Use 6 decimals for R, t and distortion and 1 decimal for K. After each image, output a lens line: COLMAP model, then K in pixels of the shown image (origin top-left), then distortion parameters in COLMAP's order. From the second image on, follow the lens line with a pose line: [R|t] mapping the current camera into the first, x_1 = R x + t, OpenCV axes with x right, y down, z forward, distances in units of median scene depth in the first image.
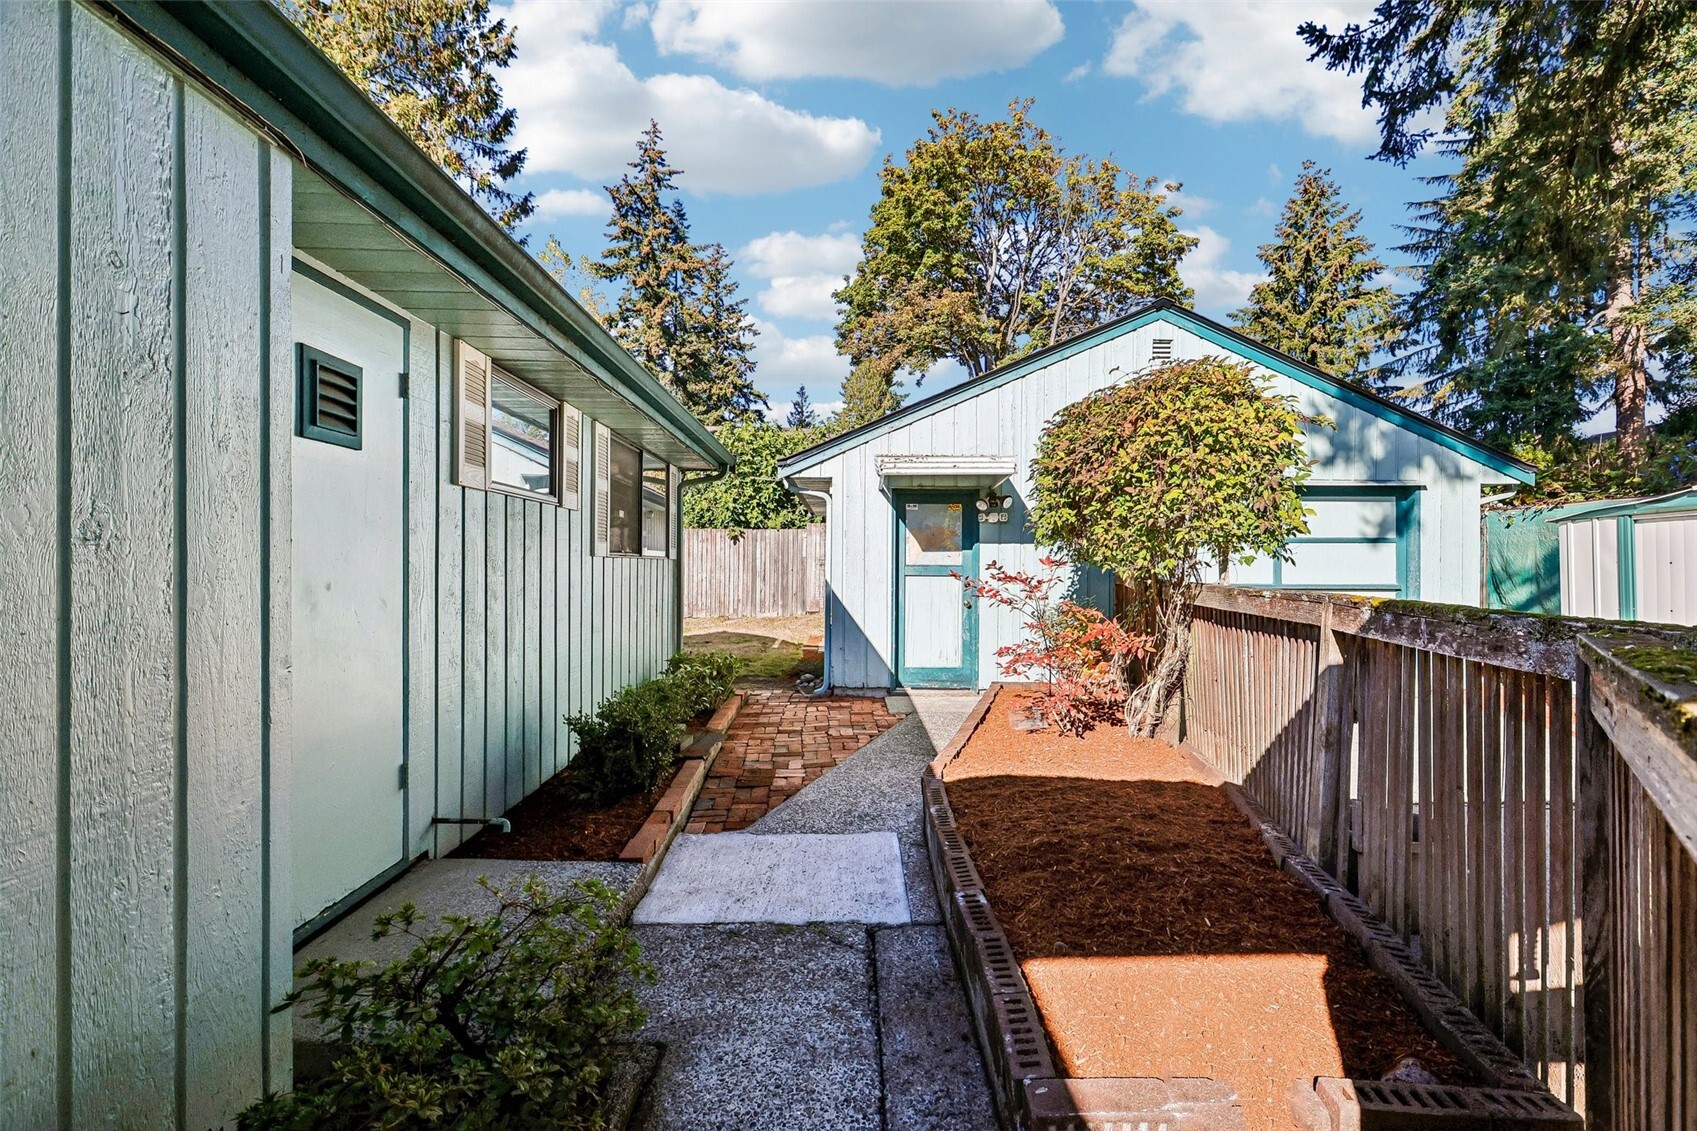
lens RADIAL K [[759.8, 0, 848.5], [0, 759.8, 565.5], [0, 0, 1]] dist [-0.003502, 0.000315]
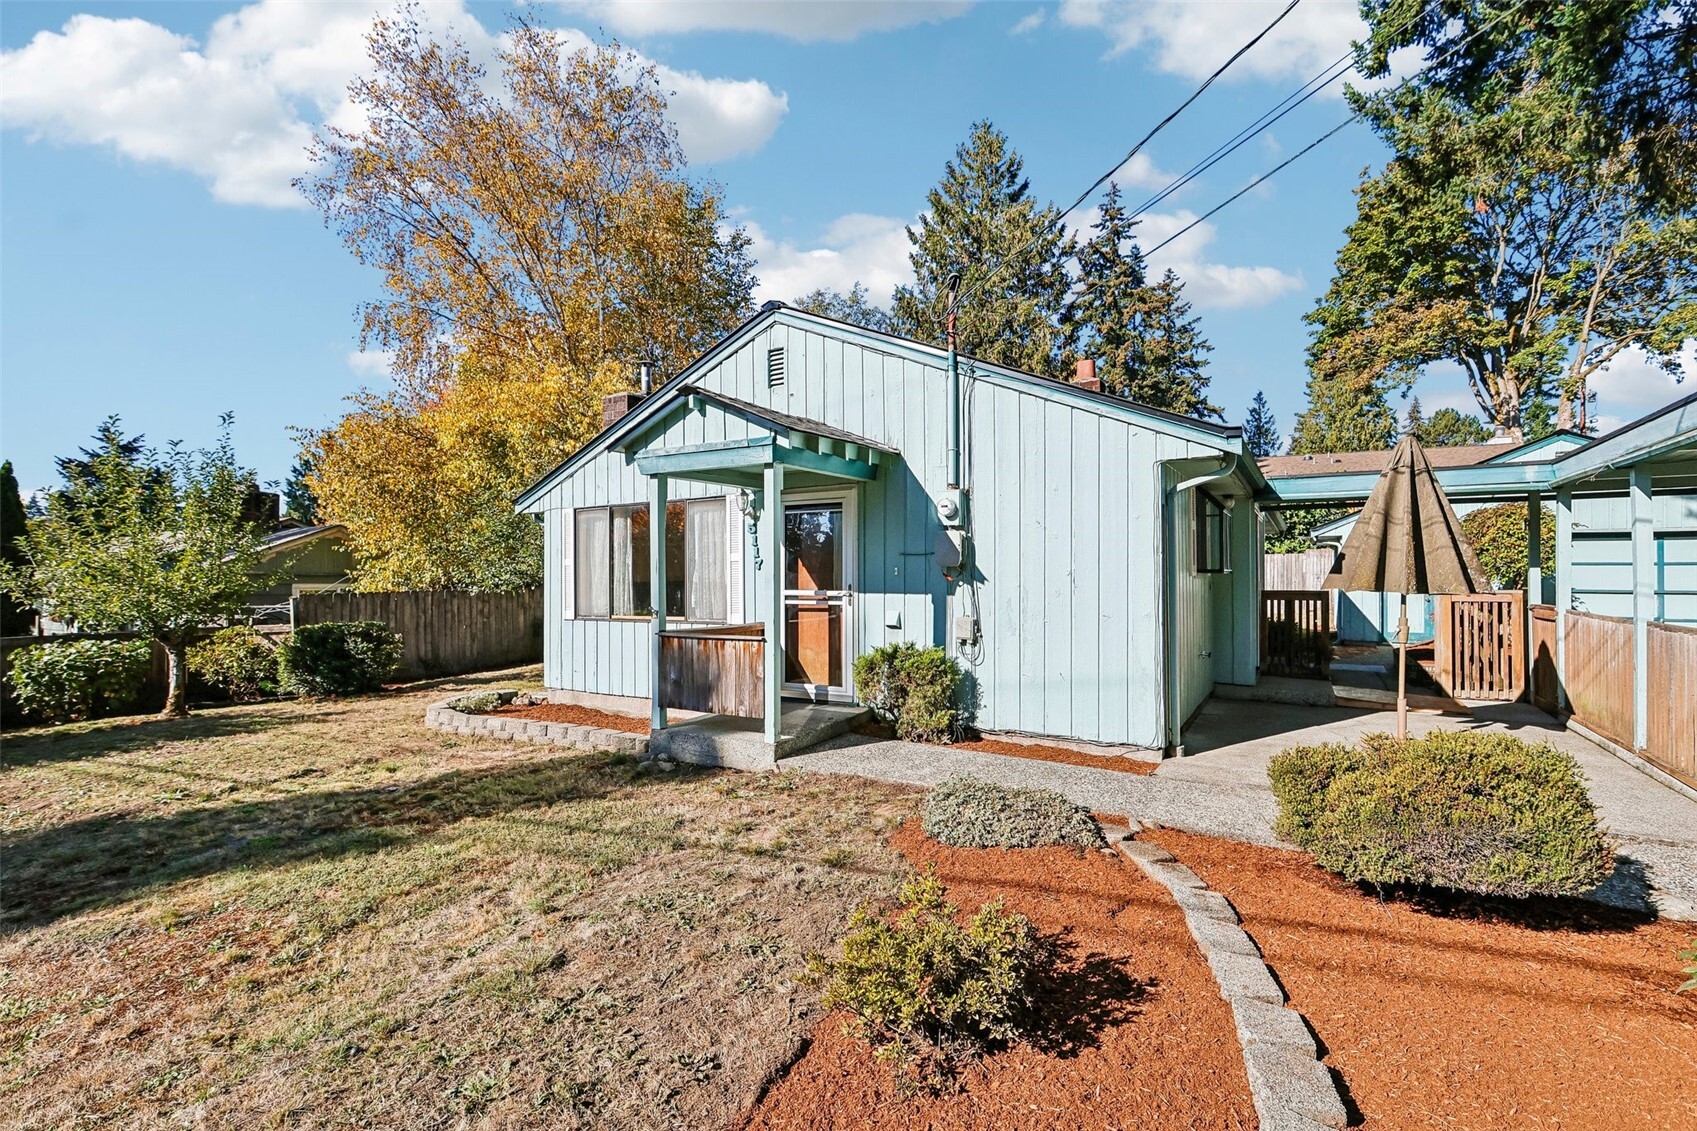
lens RADIAL K [[759.8, 0, 848.5], [0, 759.8, 565.5], [0, 0, 1]] dist [-0.003502, 0.000315]
pose [[0.853931, -0.009424, -0.520300, -0.013798], [0.002406, 0.999897, -0.014162, -0.001574], [0.520380, 0.010841, 0.853866, -0.205423]]
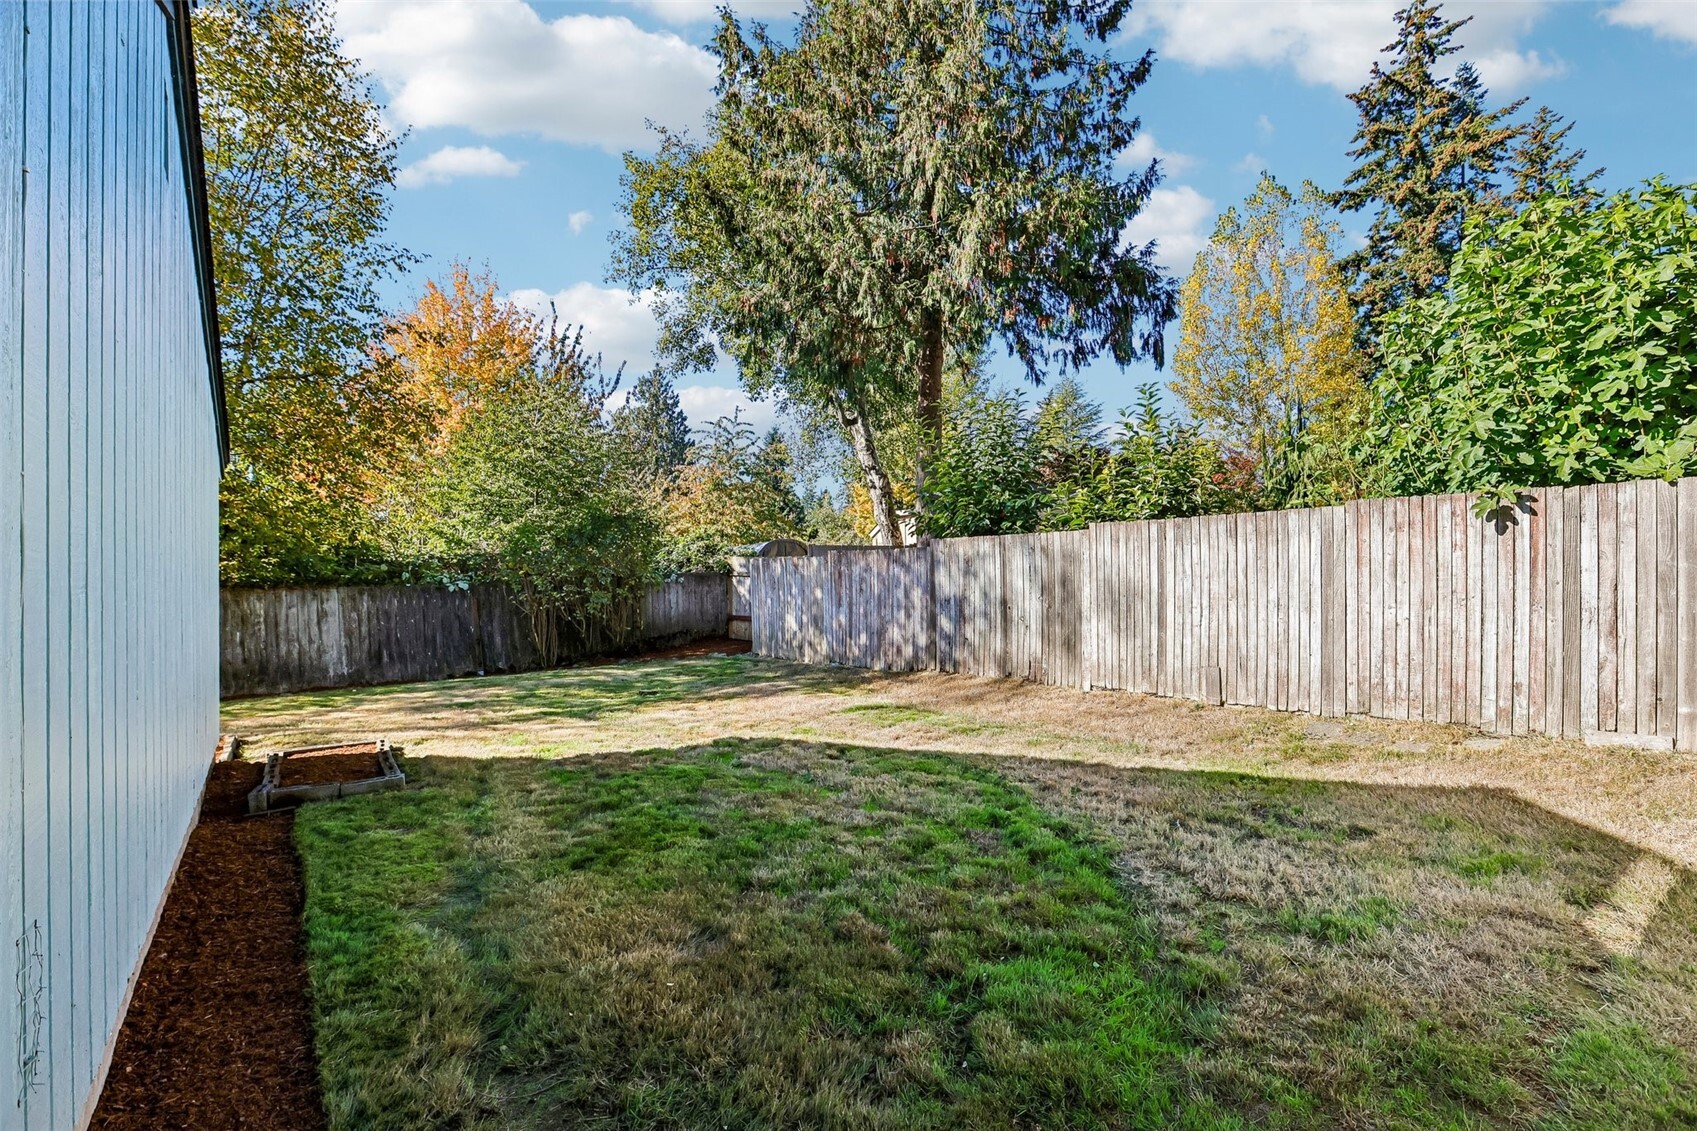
lens RADIAL K [[759.8, 0, 848.5], [0, 759.8, 565.5], [0, 0, 1]] dist [-0.003502, 0.000315]
pose [[0.601992, -0.012002, -0.798412, -0.012550], [0.003669, 0.999918, -0.012264, -0.002213], [0.798493, 0.004453, 0.601987, 0.141110]]
